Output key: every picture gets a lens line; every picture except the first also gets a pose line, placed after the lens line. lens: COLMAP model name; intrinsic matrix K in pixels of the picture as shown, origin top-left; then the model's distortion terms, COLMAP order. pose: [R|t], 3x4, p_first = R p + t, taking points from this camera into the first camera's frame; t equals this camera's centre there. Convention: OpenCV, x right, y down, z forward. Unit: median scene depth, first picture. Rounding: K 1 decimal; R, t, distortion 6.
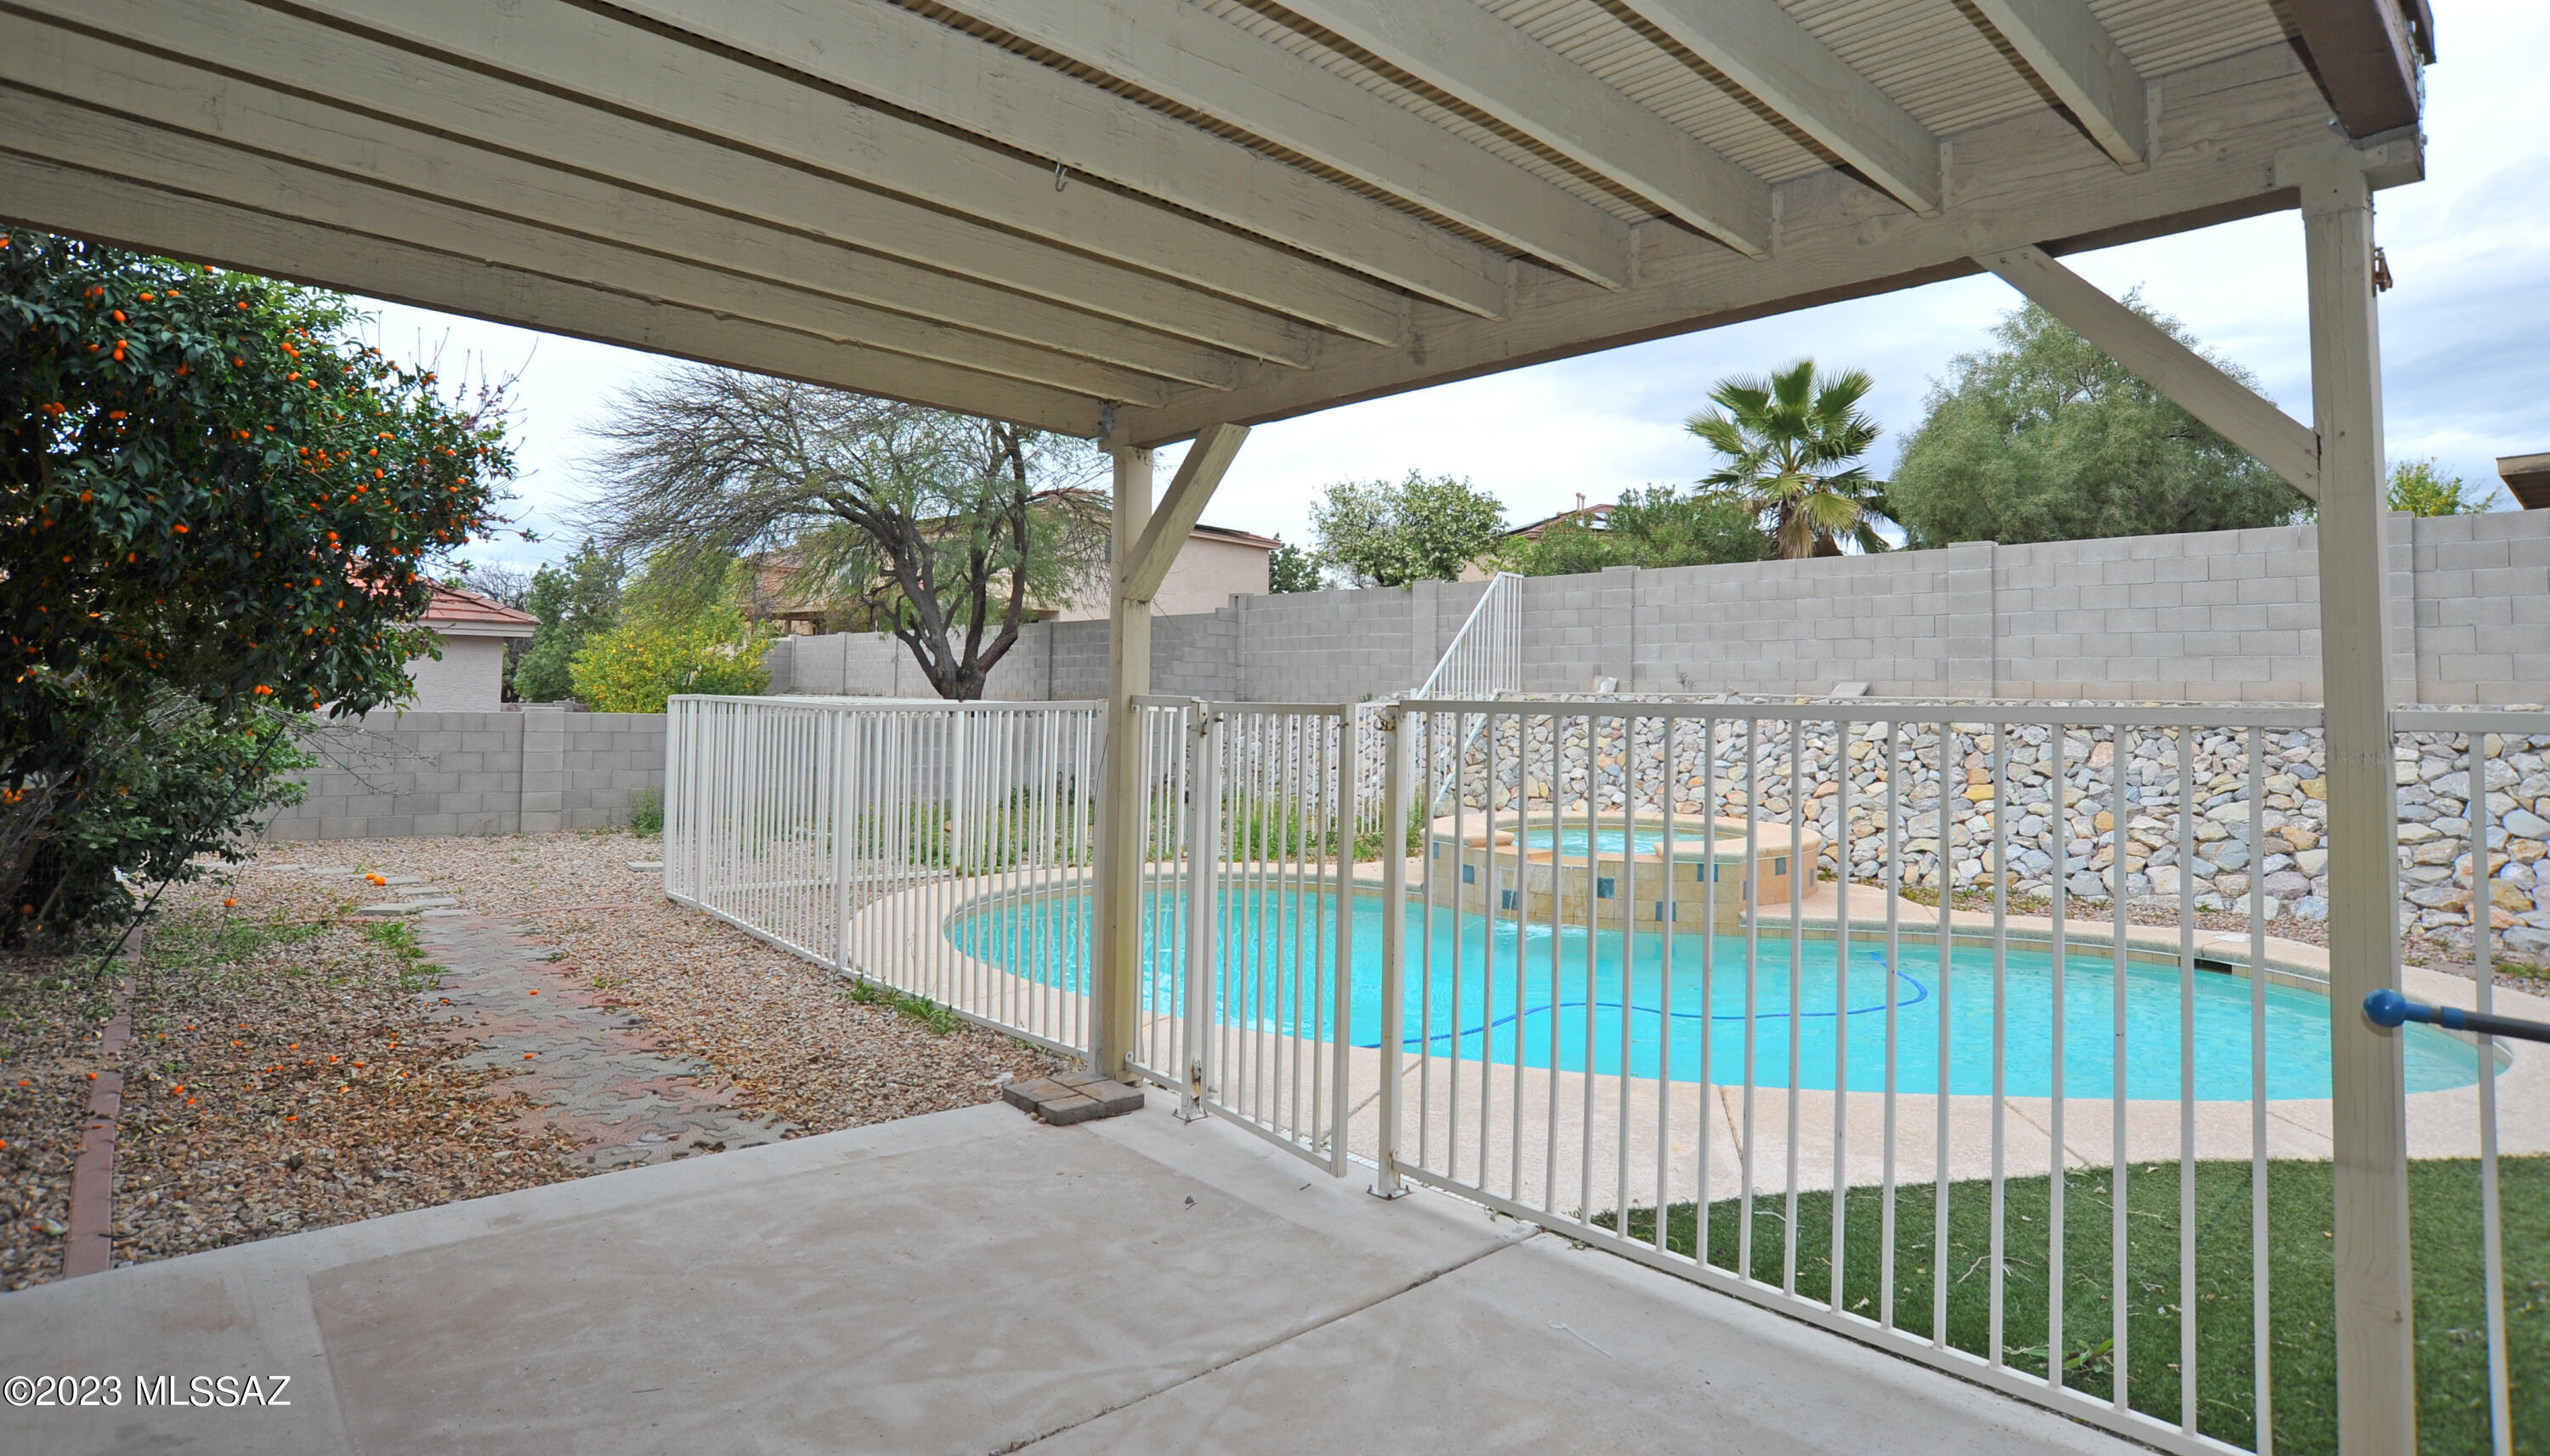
lens RADIAL K [[1326.6, 0, 1275.8], [0, 1326.6, 676.0], [0, 0, 1]] dist [-0.000470, 0.044483]
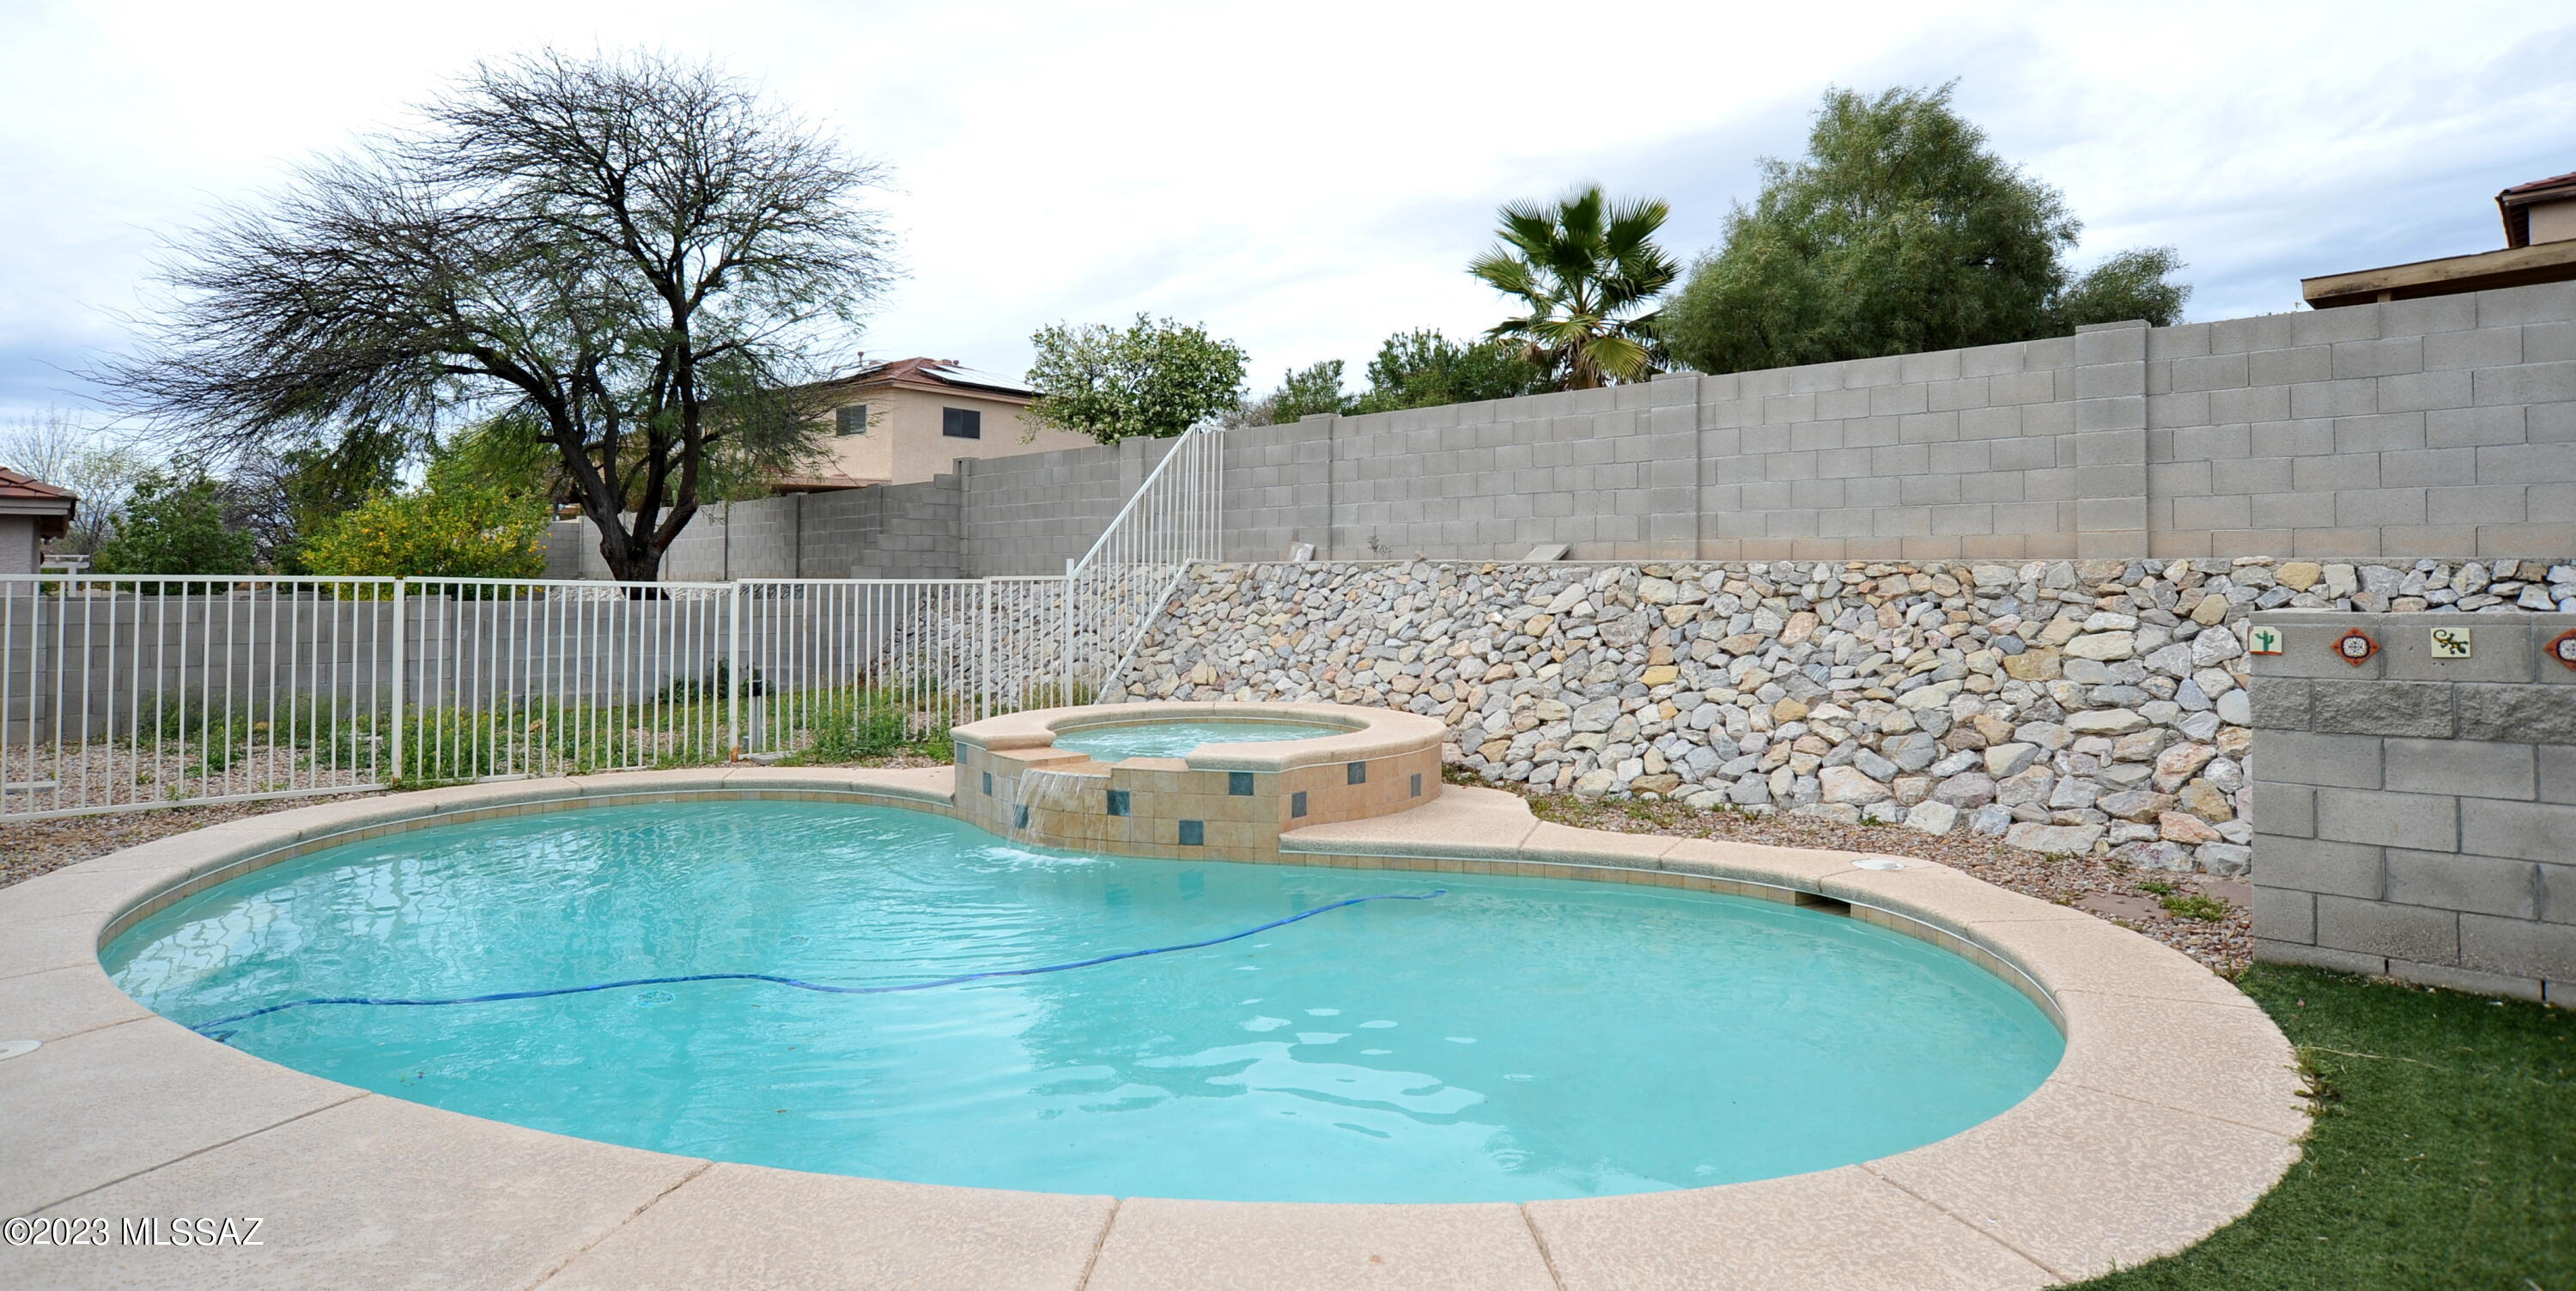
lens RADIAL K [[1271.1, 0, 1286.6], [0, 1271.1, 588.1], [0, 0, 1]] dist [-0.000765, 0.000180]
pose [[0.999906, -0.010457, -0.008874, 0.312676], [0.010647, 0.999709, 0.021651, 0.014859], [0.008645, -0.021744, 0.999726, 0.223134]]
